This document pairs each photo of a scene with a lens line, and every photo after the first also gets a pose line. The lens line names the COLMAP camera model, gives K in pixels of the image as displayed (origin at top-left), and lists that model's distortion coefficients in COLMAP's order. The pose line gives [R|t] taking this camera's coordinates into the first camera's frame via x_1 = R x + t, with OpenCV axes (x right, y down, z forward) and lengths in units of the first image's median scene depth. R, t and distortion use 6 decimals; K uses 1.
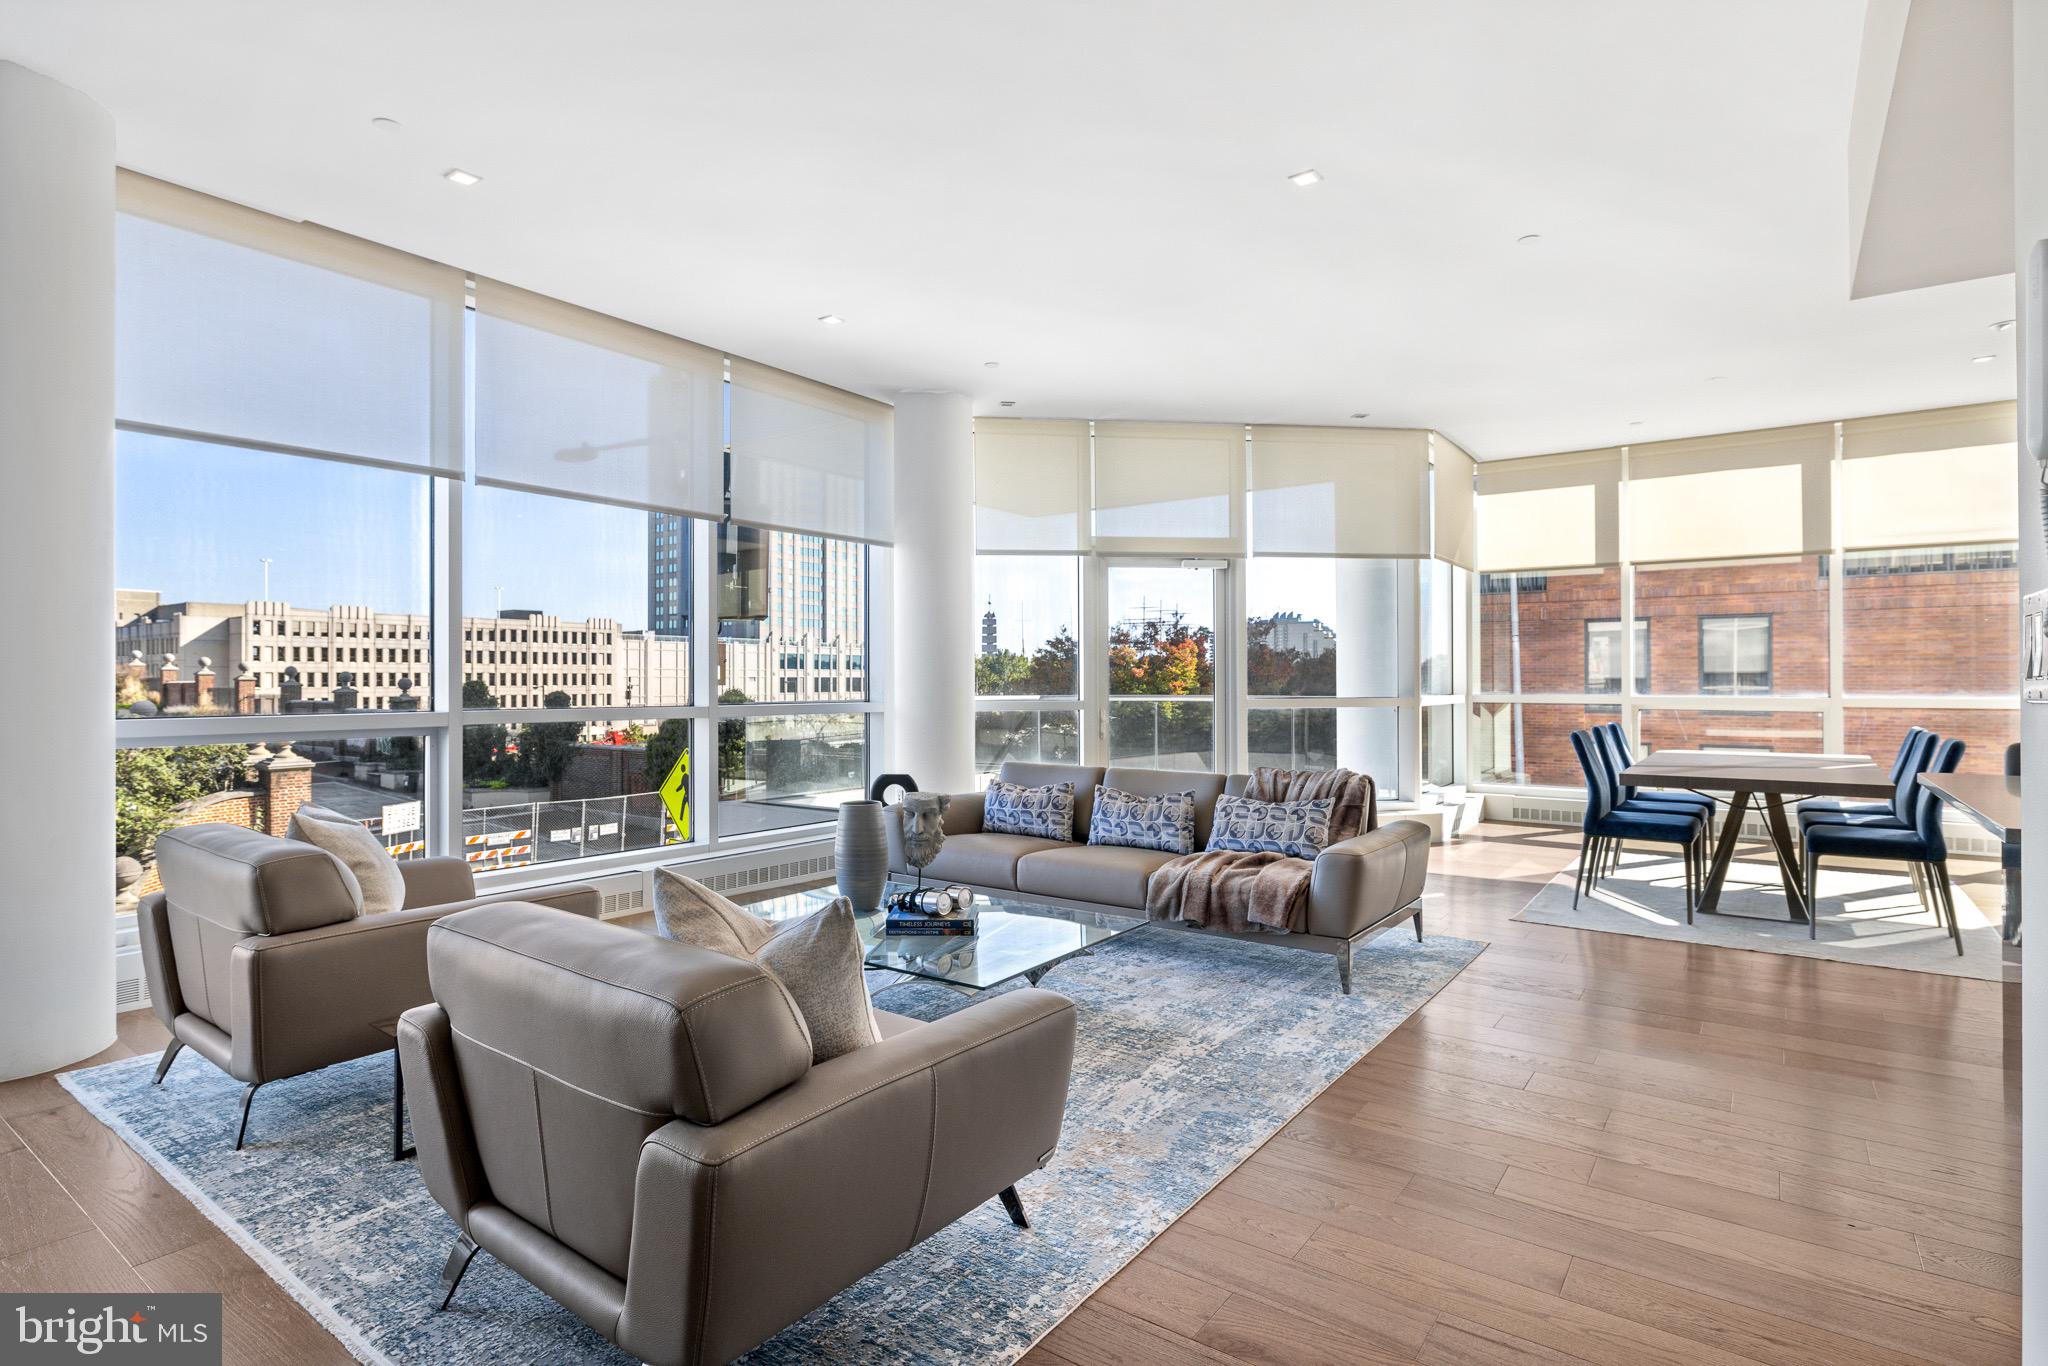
lens RADIAL K [[1037.0, 0, 1011.8], [0, 1037.0, 681.0], [0, 0, 1]] dist [-0.002341, 0.000269]
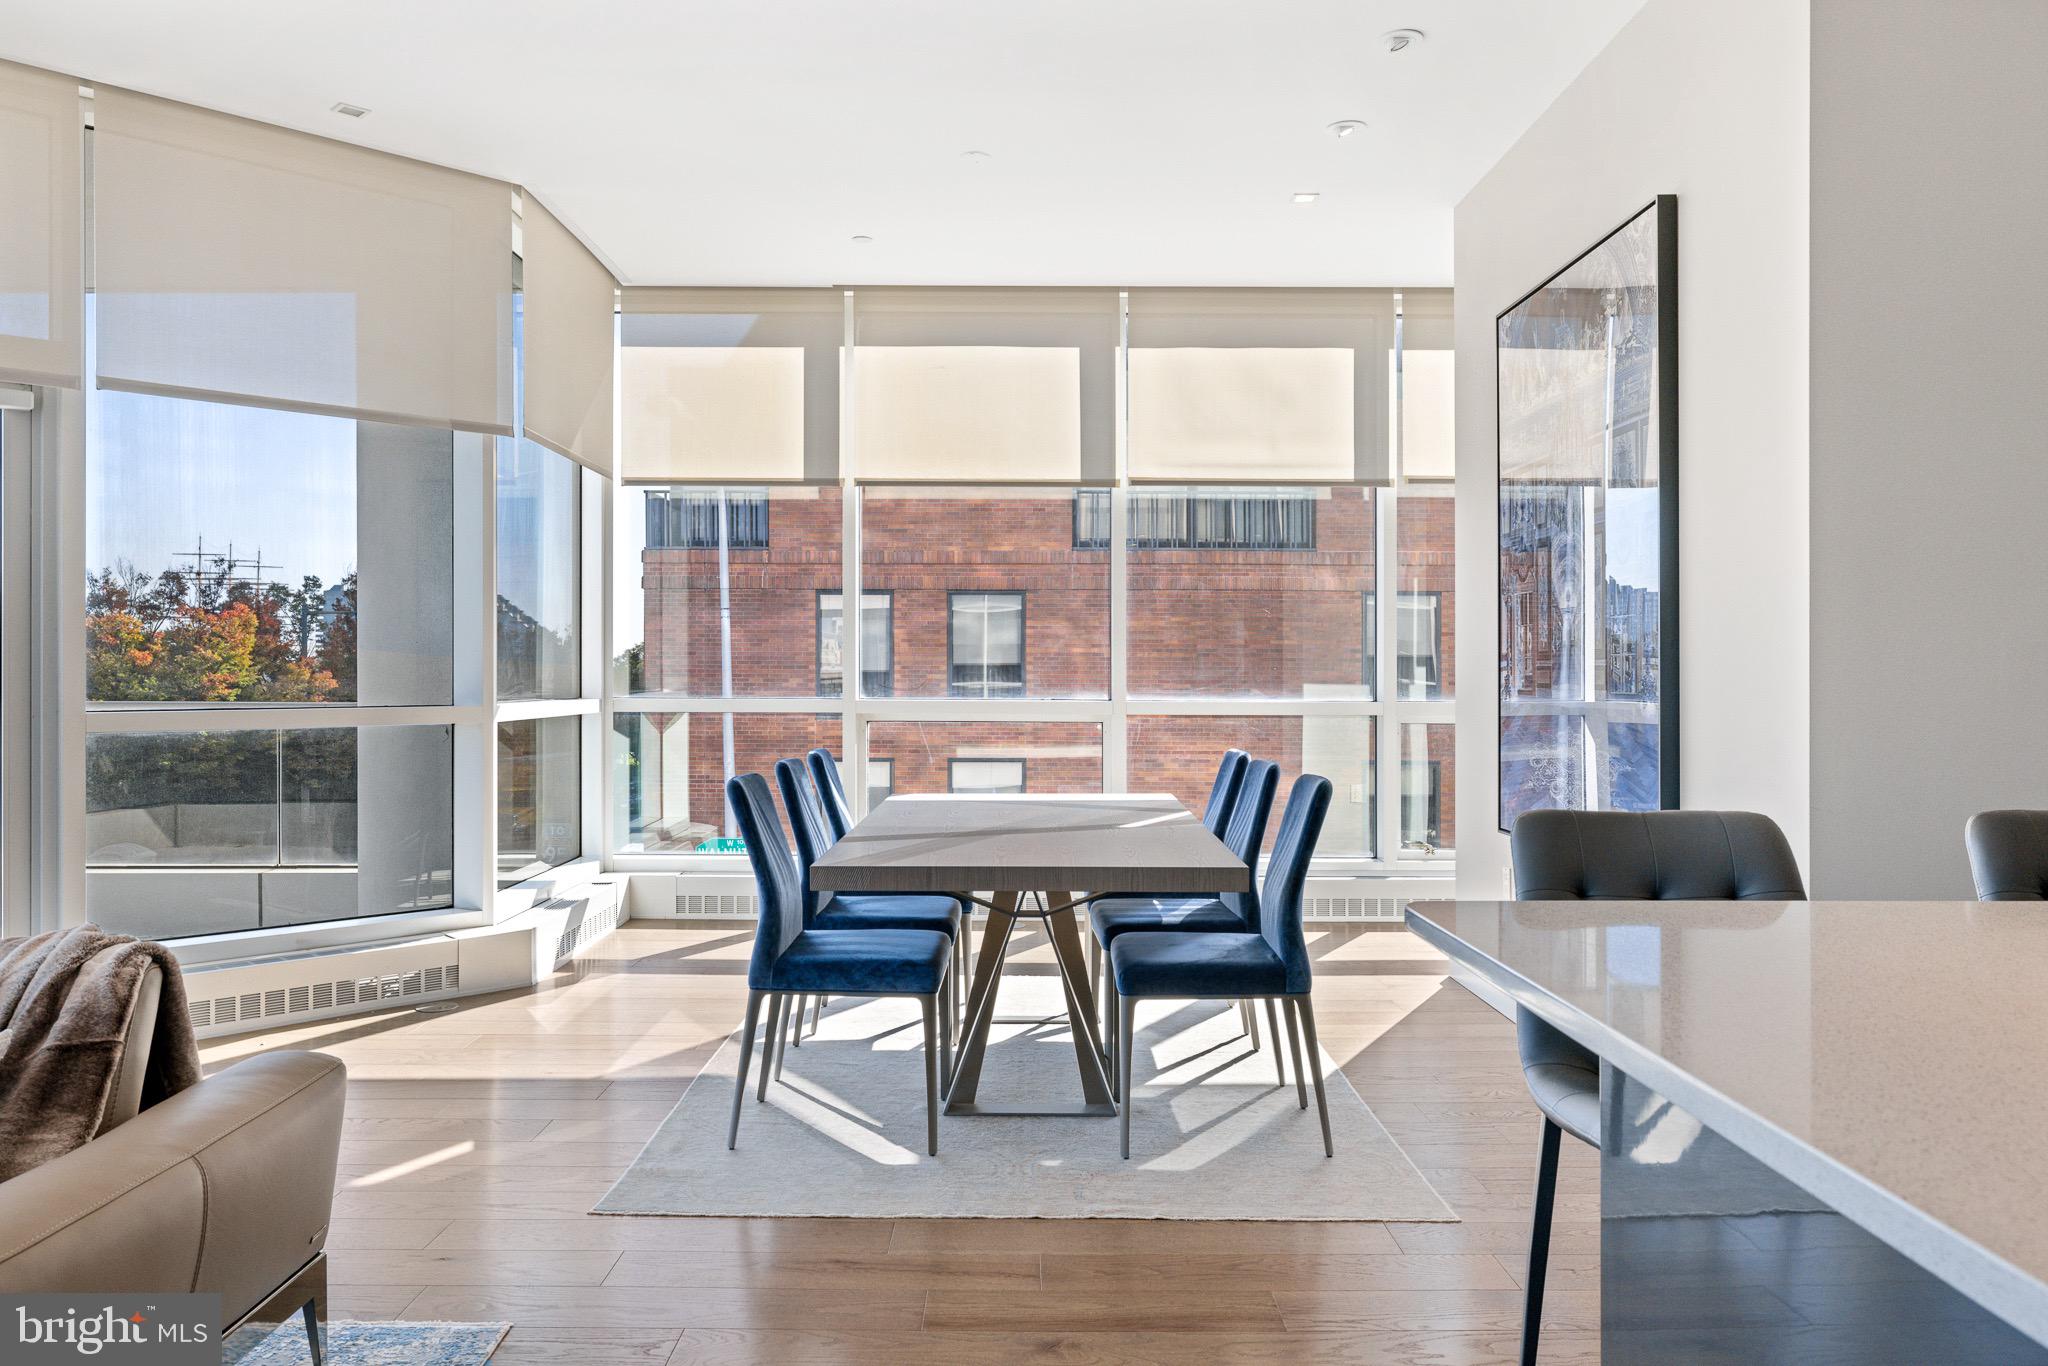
lens RADIAL K [[1466.1, 0, 1021.0], [0, 1466.1, 683.9], [0, 0, 1]] dist [-0.008055, 0.003227]
pose [[0.804562, 0.000126, 0.593869, 0.070728], [-0.004141, 0.999977, 0.005398, 0.000056], [-0.593854, -0.006802, 0.804544, 0.107231]]
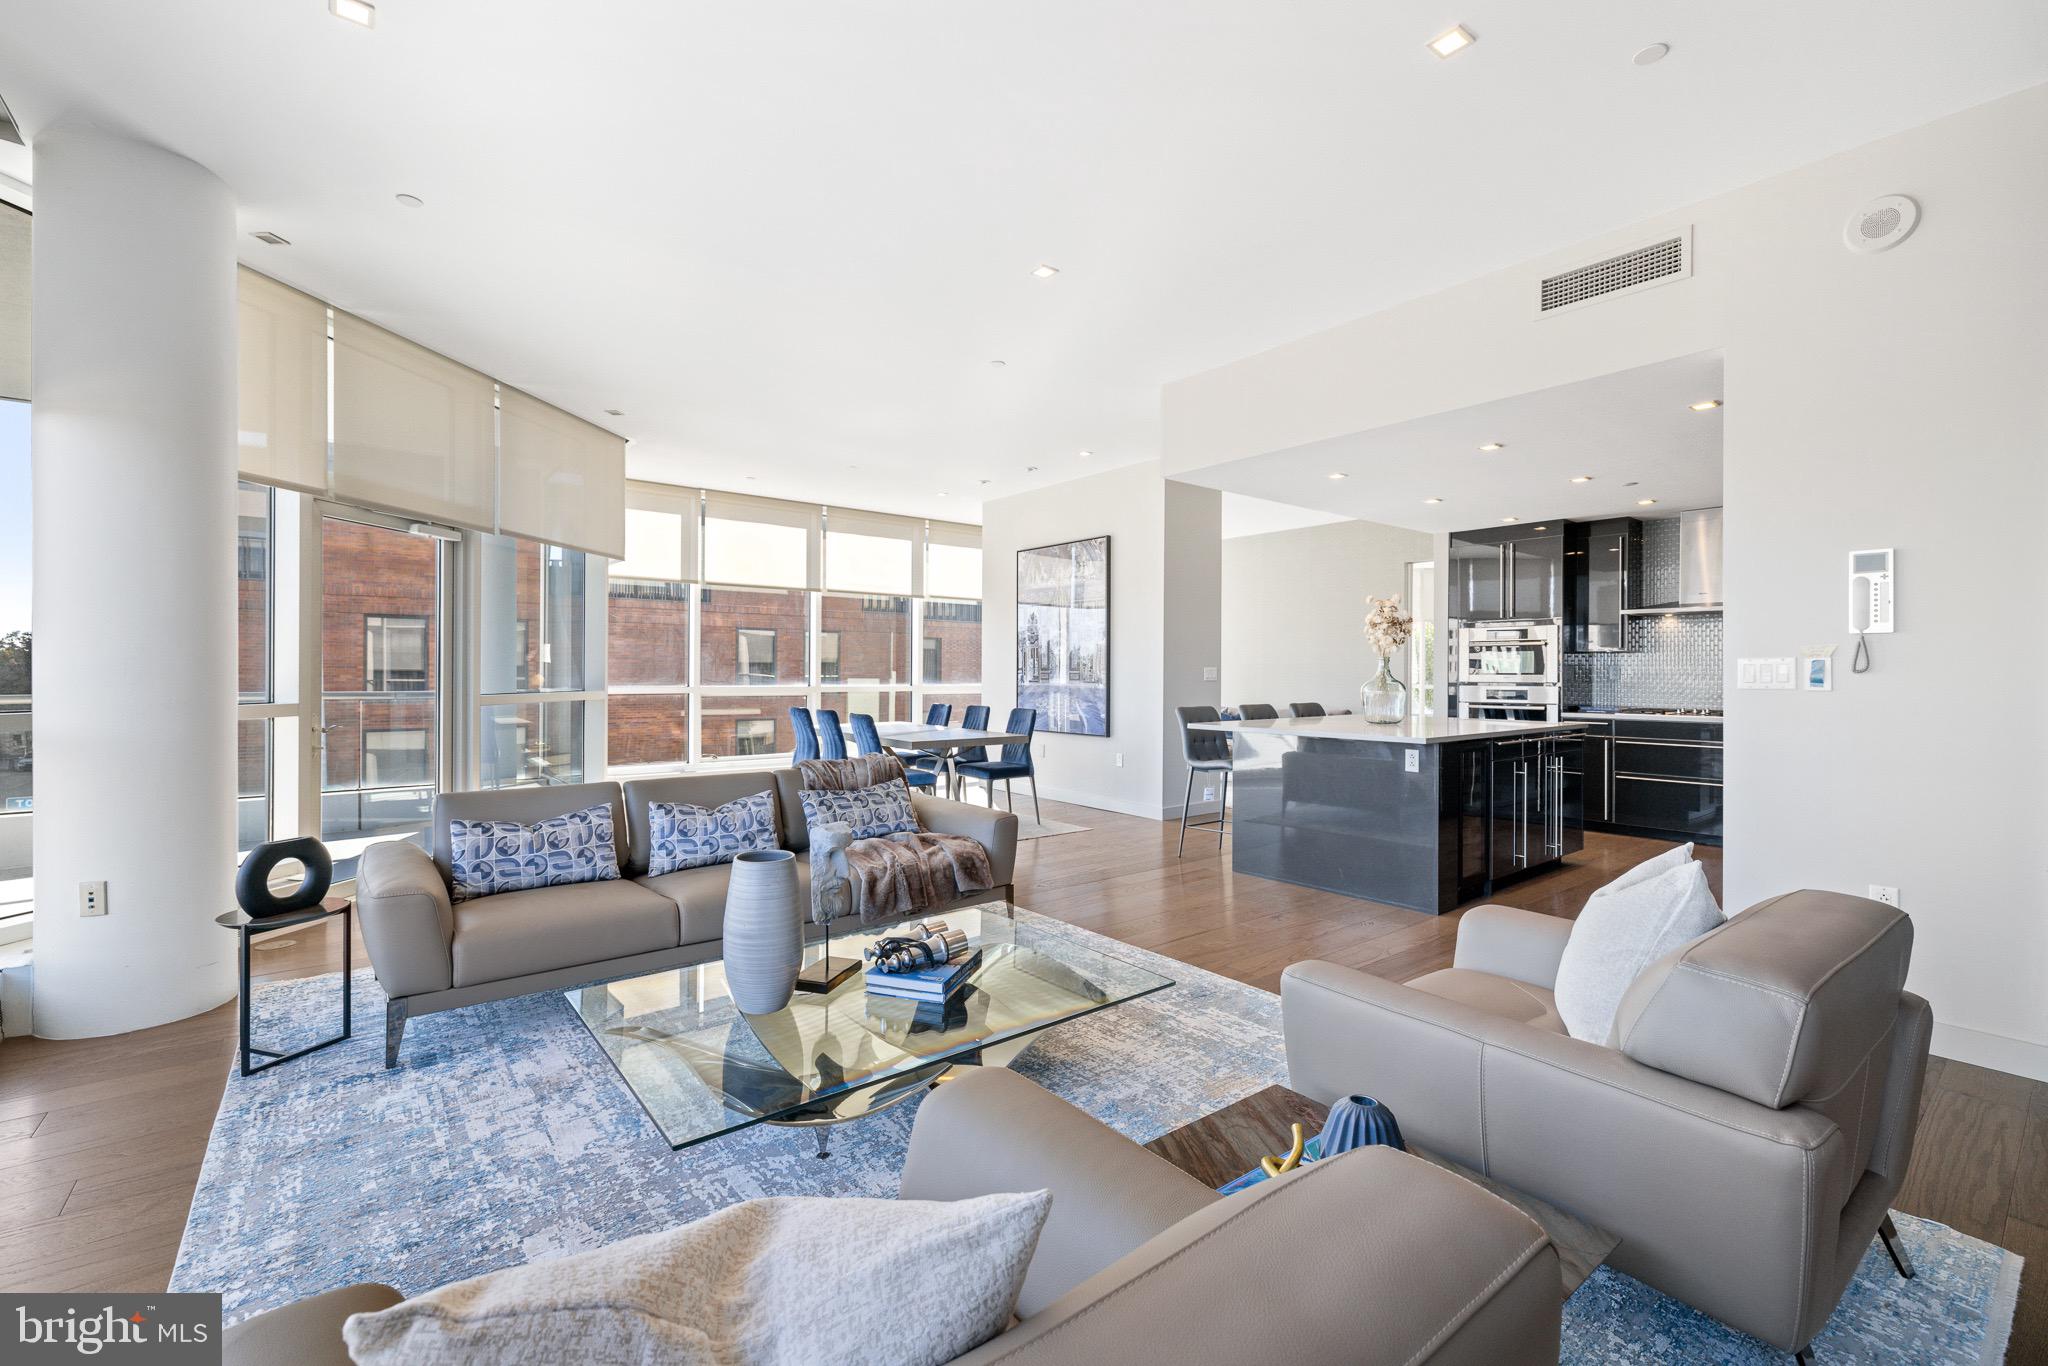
lens RADIAL K [[868.1, 0, 1012.1], [0, 868.1, 680.2], [0, 0, 1]] dist [0.002216, -0.000395]
pose [[0.267095, -0.002696, 0.963667, -0.139614], [-0.005735, 0.999974, 0.004387, 0.000372], [-0.963653, -0.006698, 0.267072, 0.154295]]
